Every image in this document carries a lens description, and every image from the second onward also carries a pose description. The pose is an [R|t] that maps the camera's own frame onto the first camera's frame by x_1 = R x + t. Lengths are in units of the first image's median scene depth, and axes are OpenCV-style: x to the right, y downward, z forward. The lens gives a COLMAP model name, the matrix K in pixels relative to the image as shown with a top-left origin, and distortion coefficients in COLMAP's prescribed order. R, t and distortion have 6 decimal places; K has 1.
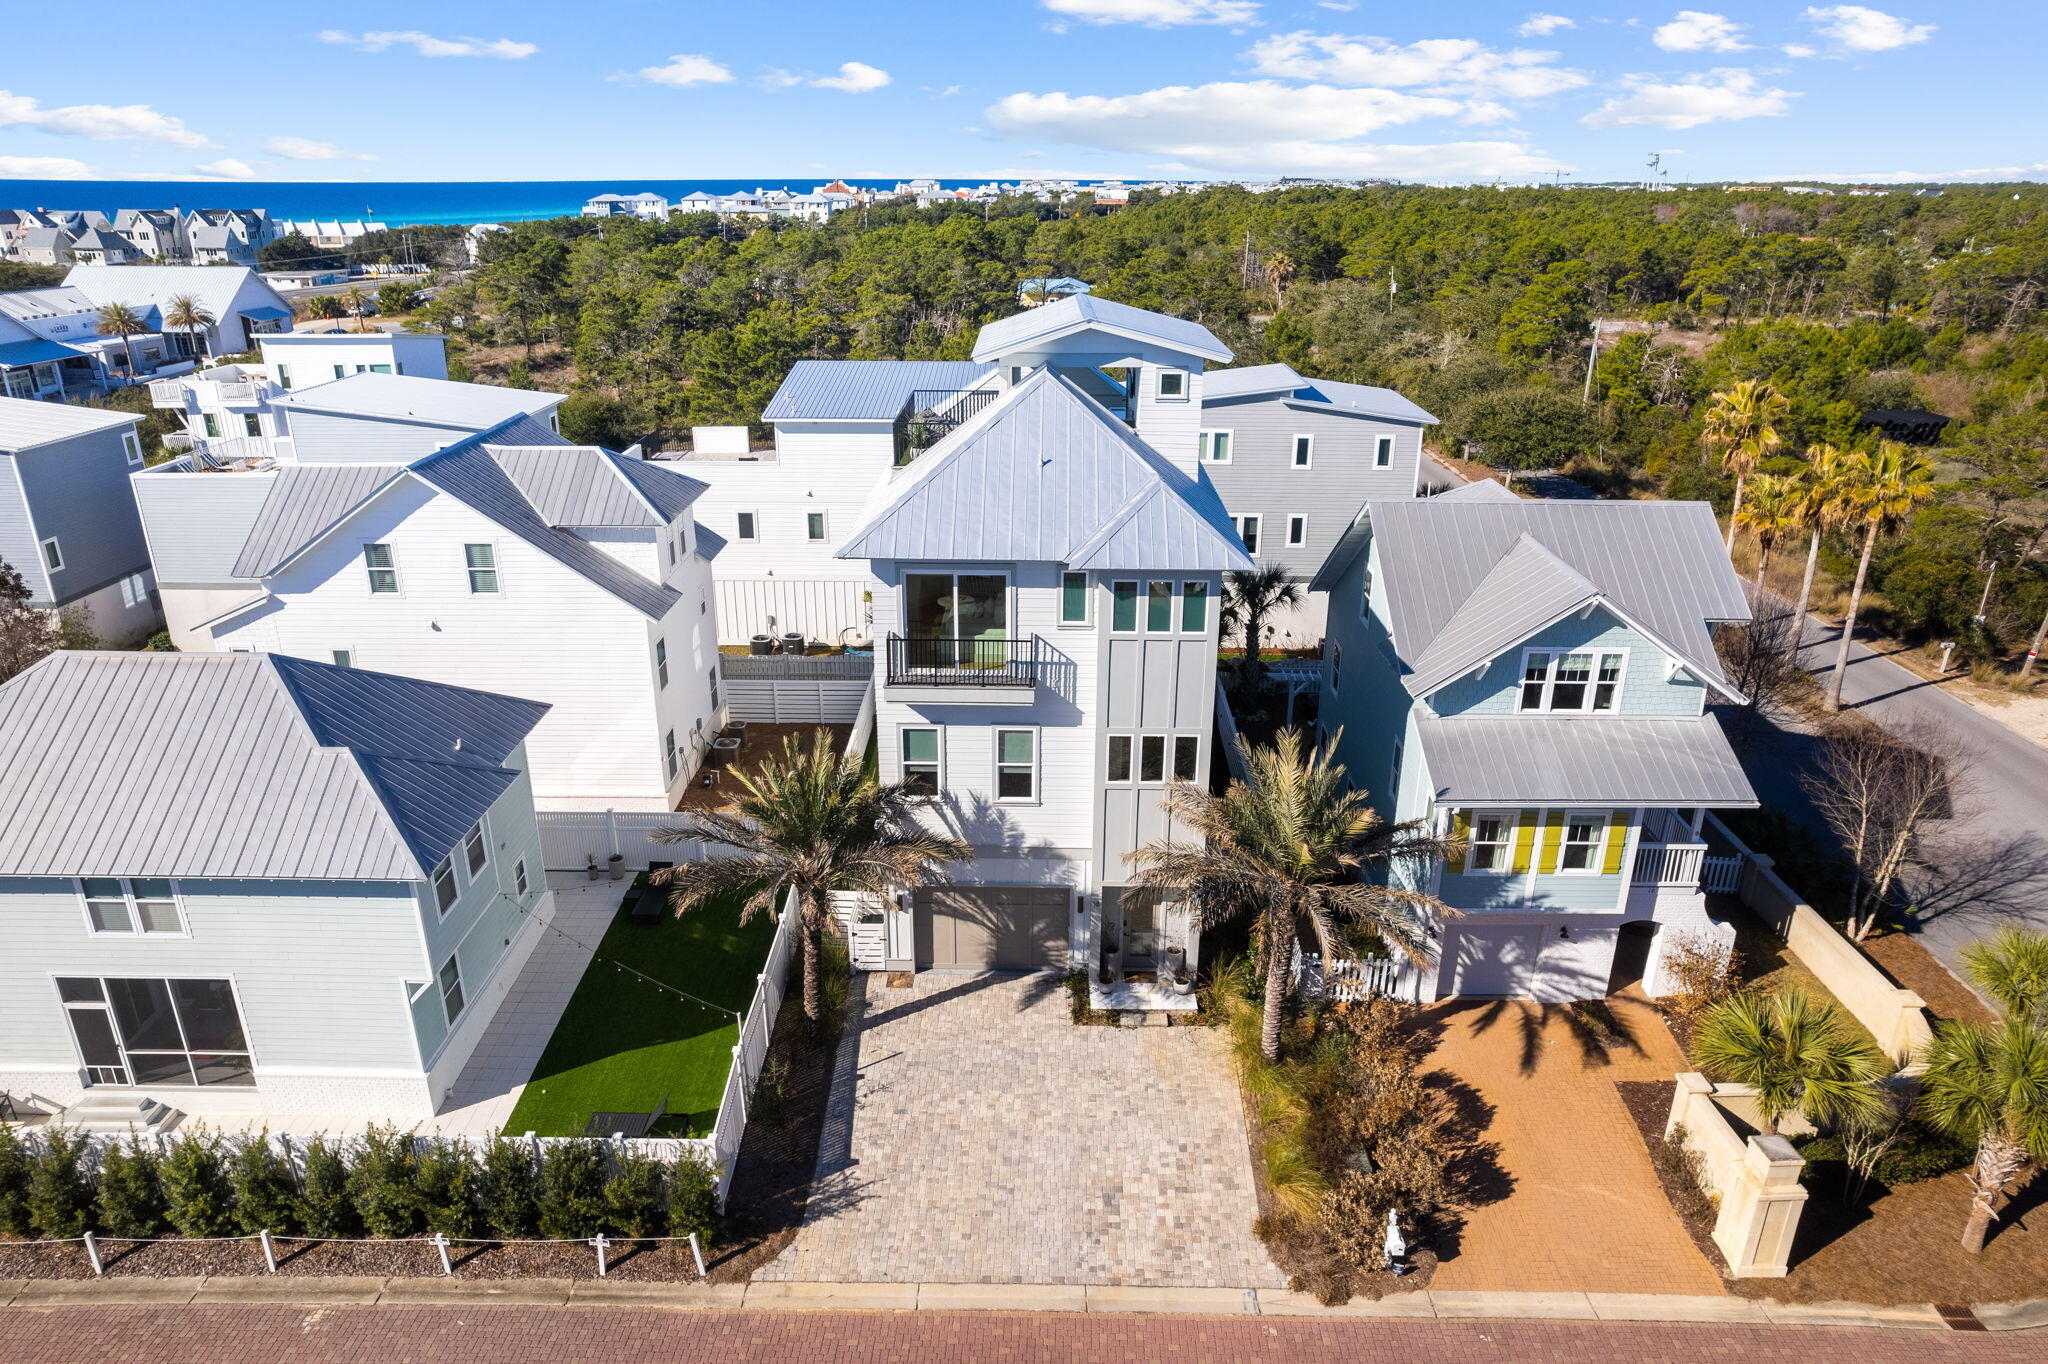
lens RADIAL K [[1323.0, 0, 1024.0], [0, 1323.0, 682.0], [0, 0, 1]] dist [-0.003851, 0.001753]
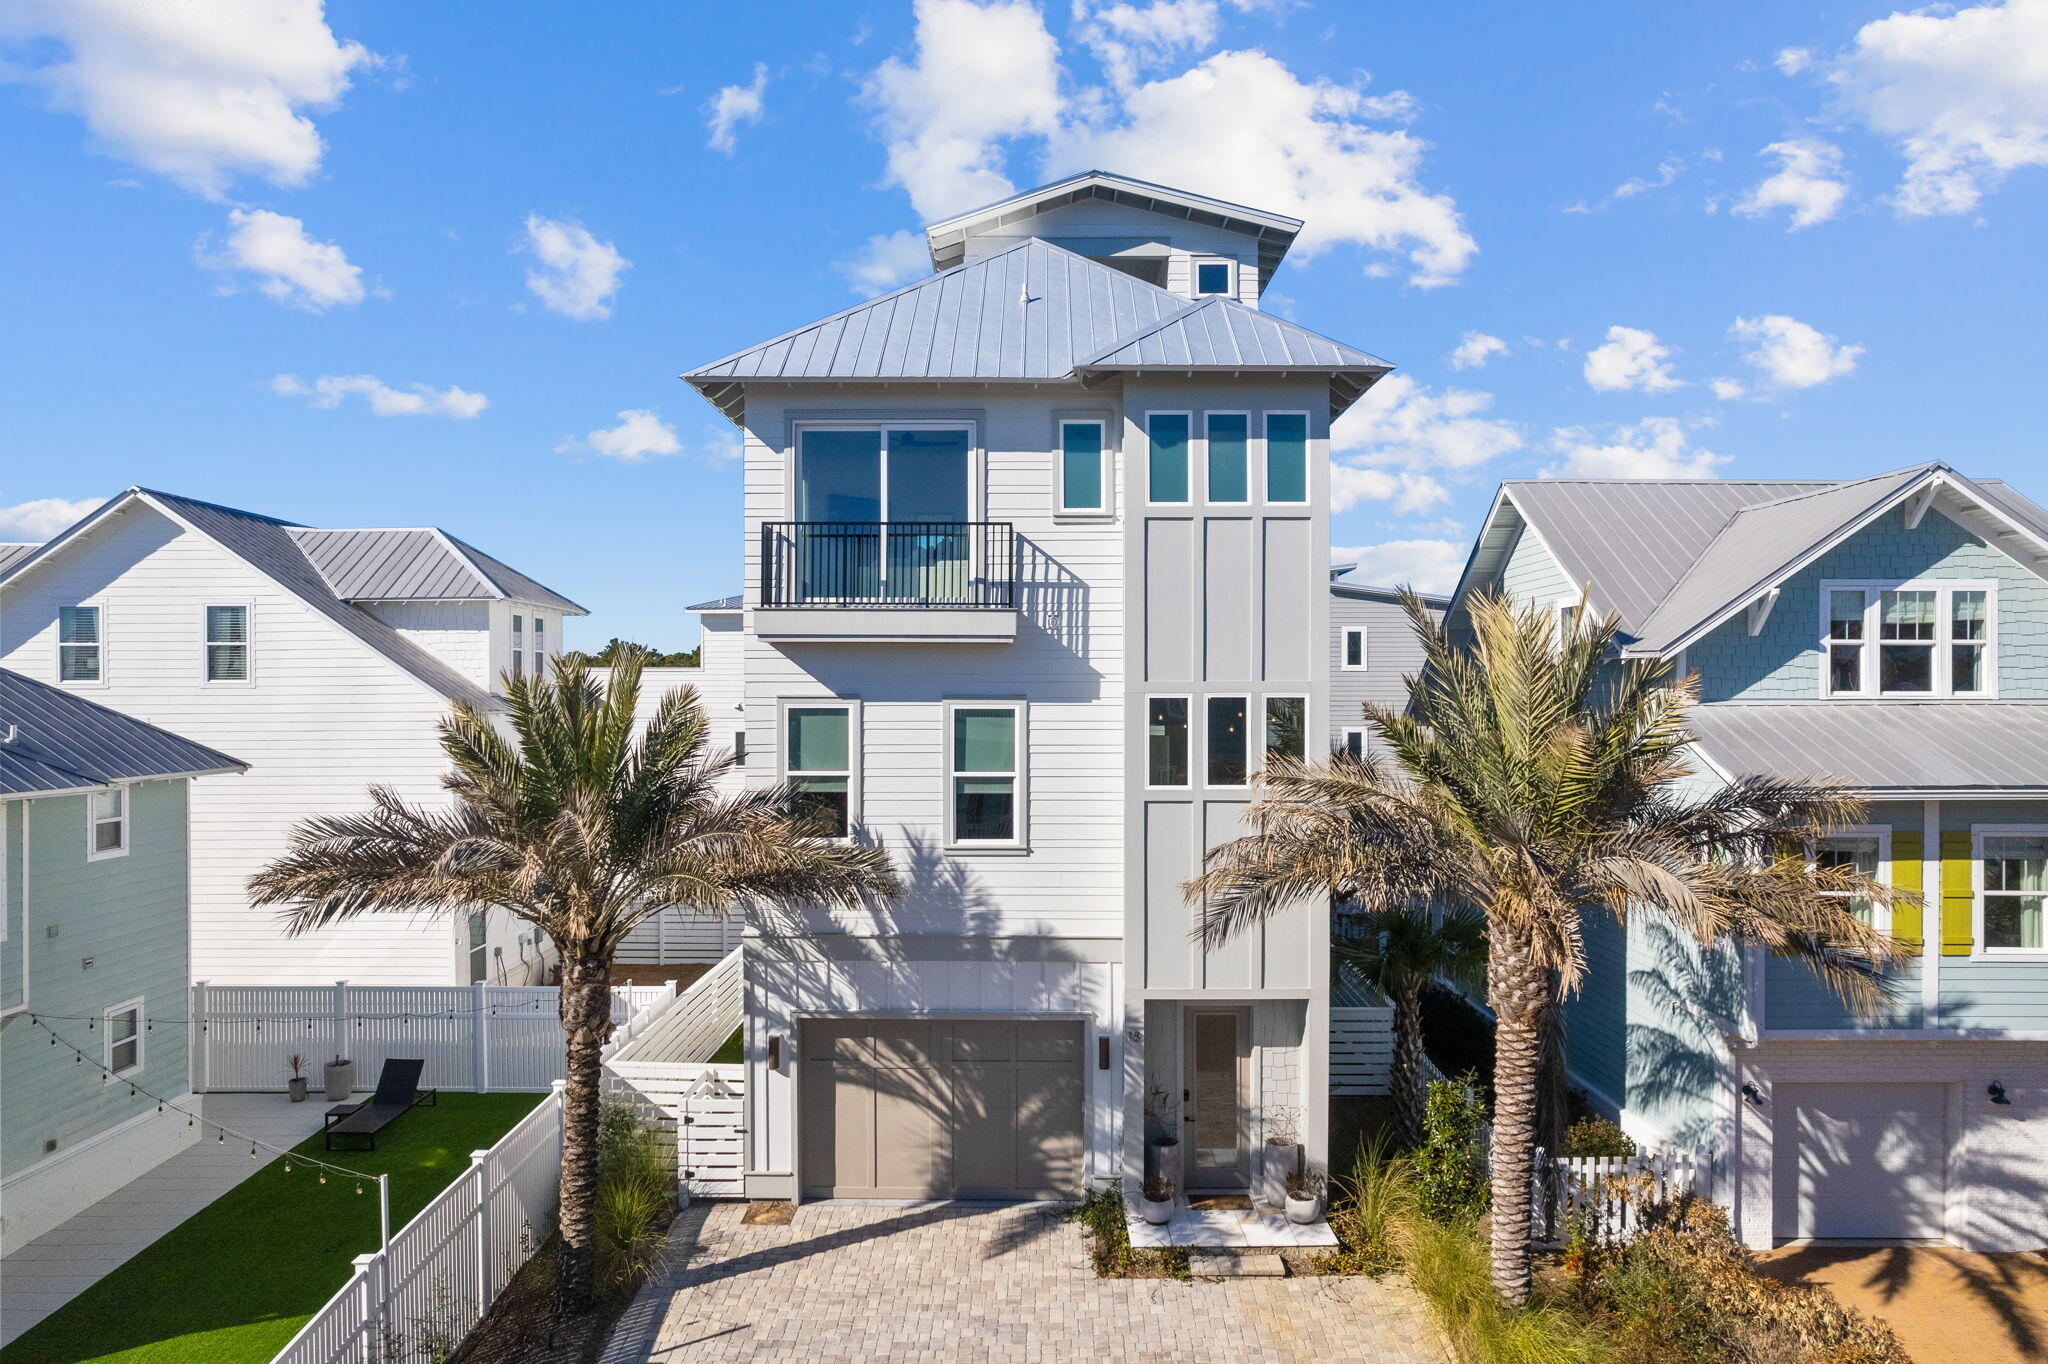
lens RADIAL K [[1260.7, 0, 1023.3], [0, 1260.7, 744.3], [0, 0, 1]] dist [-0.059544, 0.068131]
pose [[0.999975, -0.004290, 0.005585, 0.007101], [0.006029, 0.931274, -0.364269, 0.242191], [-0.003639, 0.364294, 0.931277, 0.478601]]
